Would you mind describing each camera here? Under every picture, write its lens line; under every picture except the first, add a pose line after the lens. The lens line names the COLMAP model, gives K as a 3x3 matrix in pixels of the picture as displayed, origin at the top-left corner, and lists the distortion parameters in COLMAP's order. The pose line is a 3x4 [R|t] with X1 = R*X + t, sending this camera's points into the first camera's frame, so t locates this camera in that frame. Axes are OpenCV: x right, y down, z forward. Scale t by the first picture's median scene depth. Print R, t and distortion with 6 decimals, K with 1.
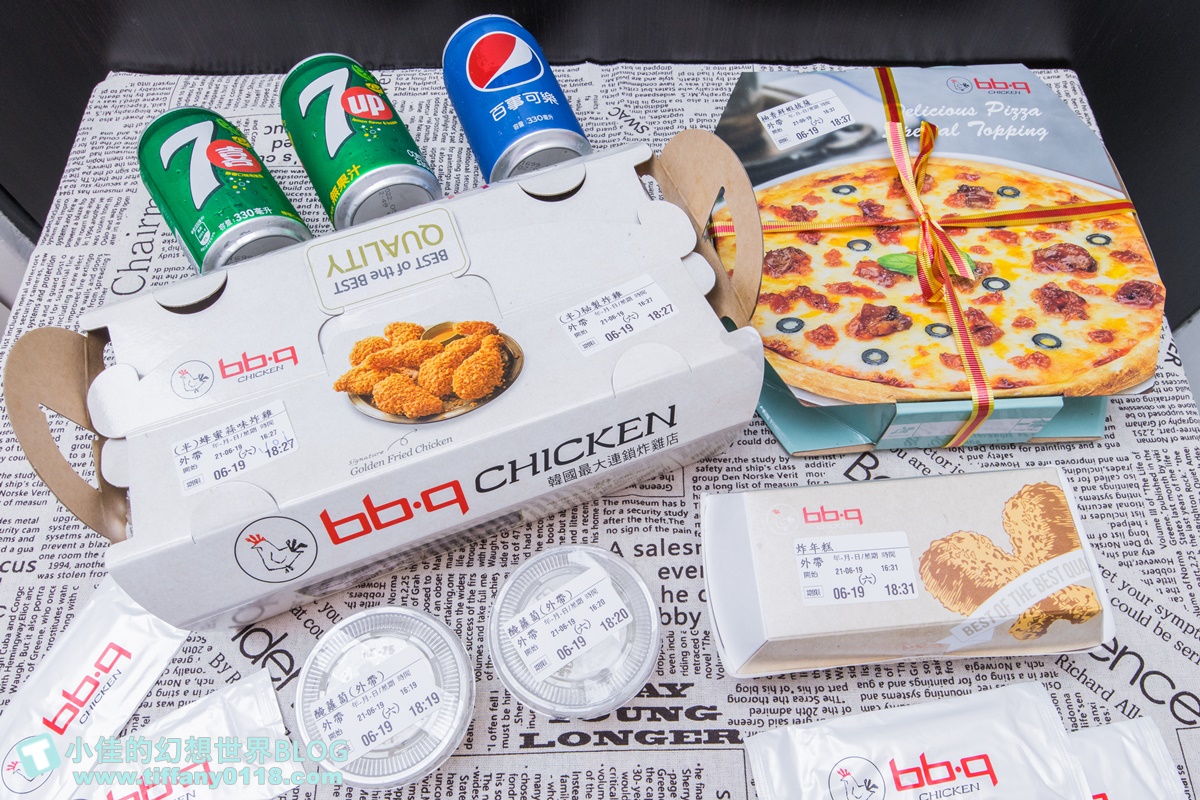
lens RADIAL K [[765.8, 0, 597.5], [0, 765.8, 428.5], [0, 0, 1]] dist [-0.009971, -0.010040]
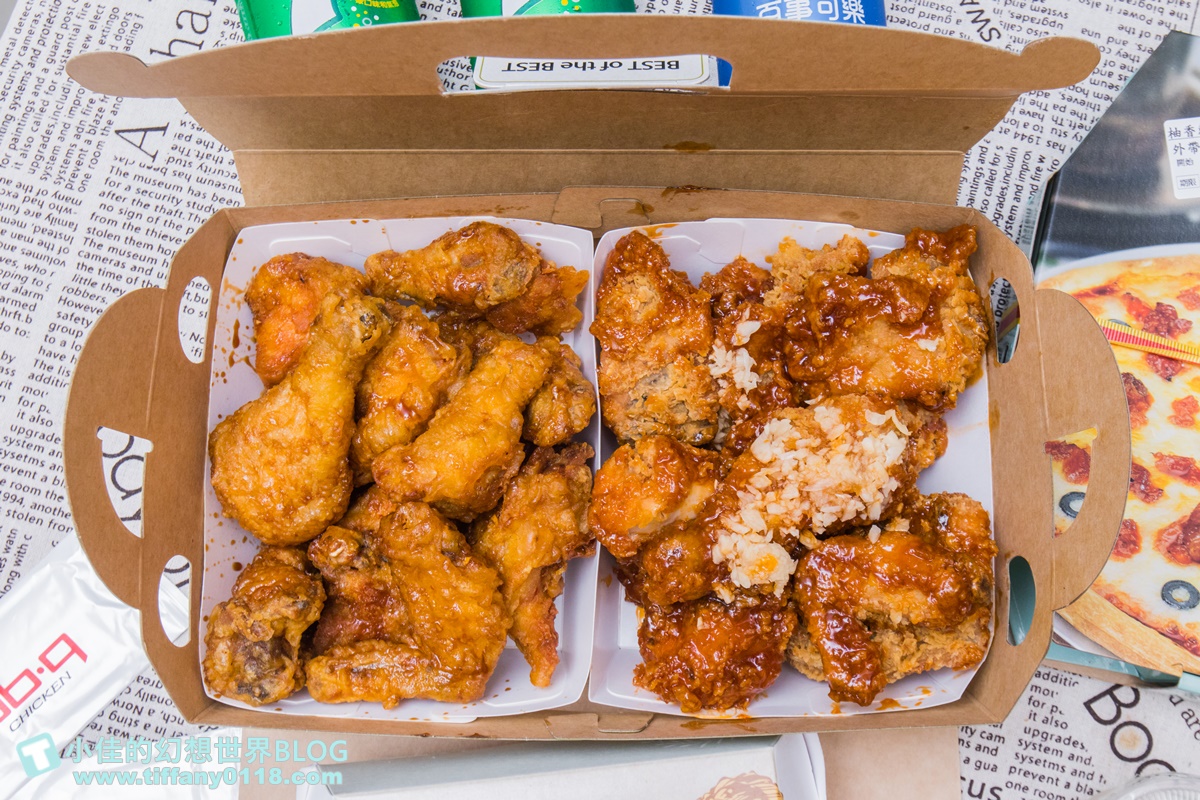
lens RADIAL K [[1288.5, 0, 680.9], [0, 1288.5, 379.7], [0, 0, 1]] dist [0.016030, 0.000000]
pose [[0.953890, 0.298257, -0.033703, -0.083696], [-0.283169, 0.931455, 0.228489, -0.406881], [0.099541, -0.208409, 0.972963, -0.133790]]
